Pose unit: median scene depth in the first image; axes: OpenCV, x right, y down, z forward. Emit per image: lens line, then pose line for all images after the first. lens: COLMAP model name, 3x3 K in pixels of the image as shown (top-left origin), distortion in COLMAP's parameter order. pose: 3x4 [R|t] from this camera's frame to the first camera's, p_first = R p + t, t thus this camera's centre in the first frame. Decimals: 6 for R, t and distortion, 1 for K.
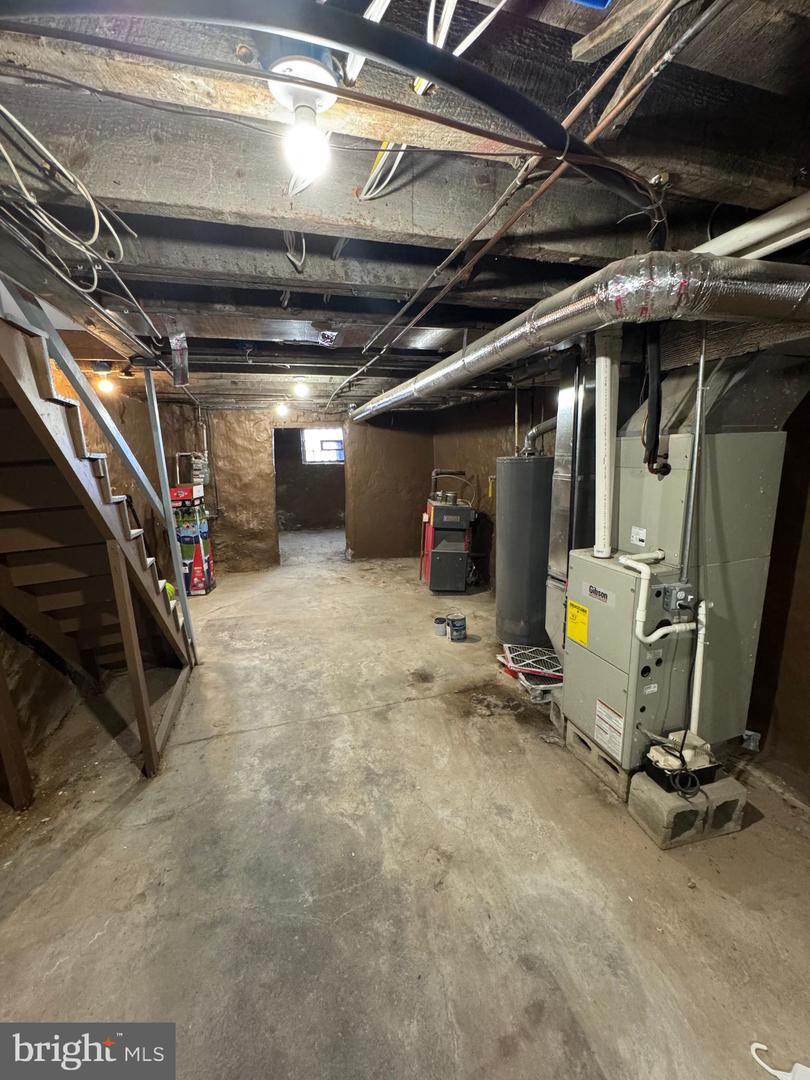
lens RADIAL K [[431.5, 0, 408.3], [0, 431.5, 538.2], [0, 0, 1]] dist [-0.002938, 0.000579]
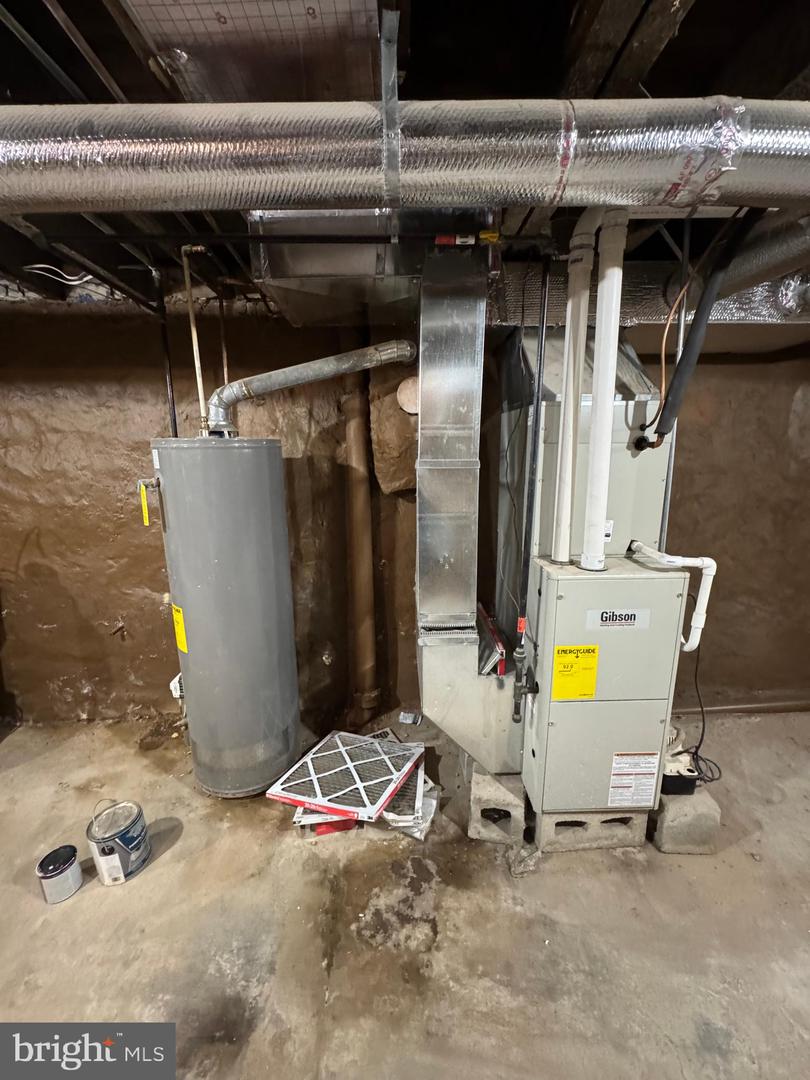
lens RADIAL K [[431.5, 0, 406.0], [0, 431.5, 539.0], [0, 0, 1]] dist [-0.002938, 0.000579]
pose [[0.276090, -0.169119, 0.946136, -0.234508], [0.190551, 0.974489, 0.118583, -0.113987], [-0.942053, 0.147547, 0.301273, 0.827233]]
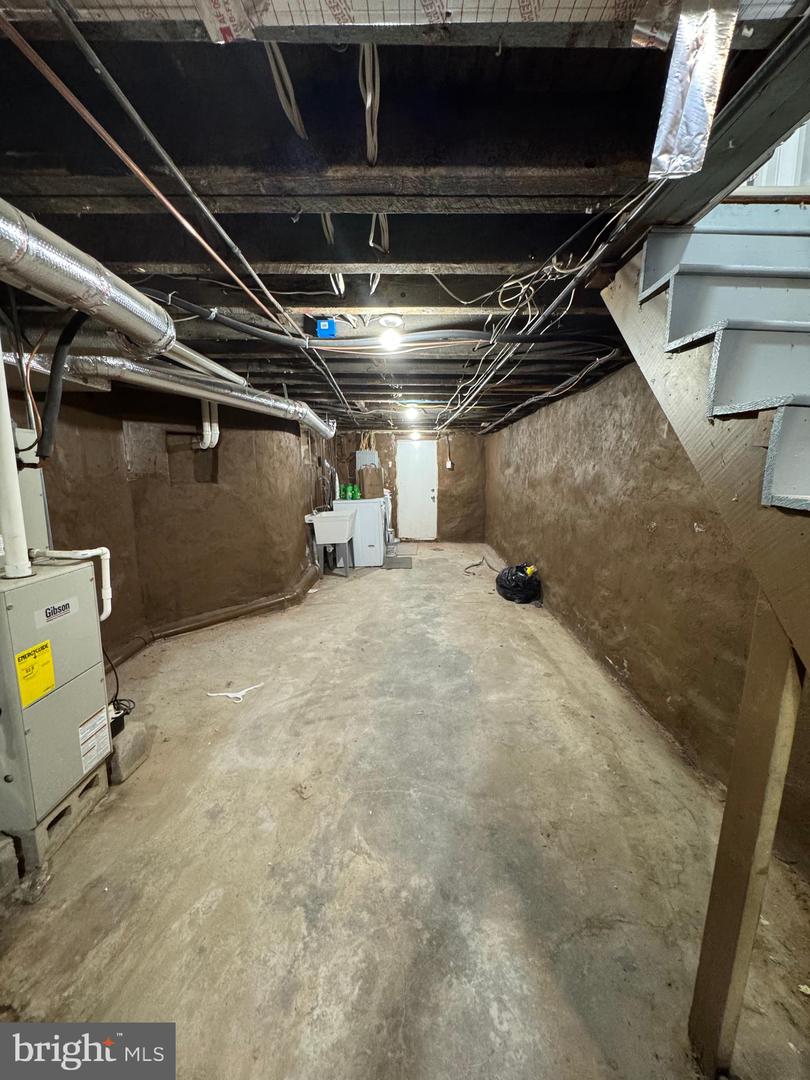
lens RADIAL K [[431.5, 0, 403.4], [0, 431.5, 538.5], [0, 0, 1]] dist [-0.002938, 0.000579]
pose [[-0.953990, -0.019327, 0.299215, -0.343822], [0.084445, 0.940208, 0.329967, -0.170301], [-0.287702, 0.340052, -0.895317, 1.141194]]
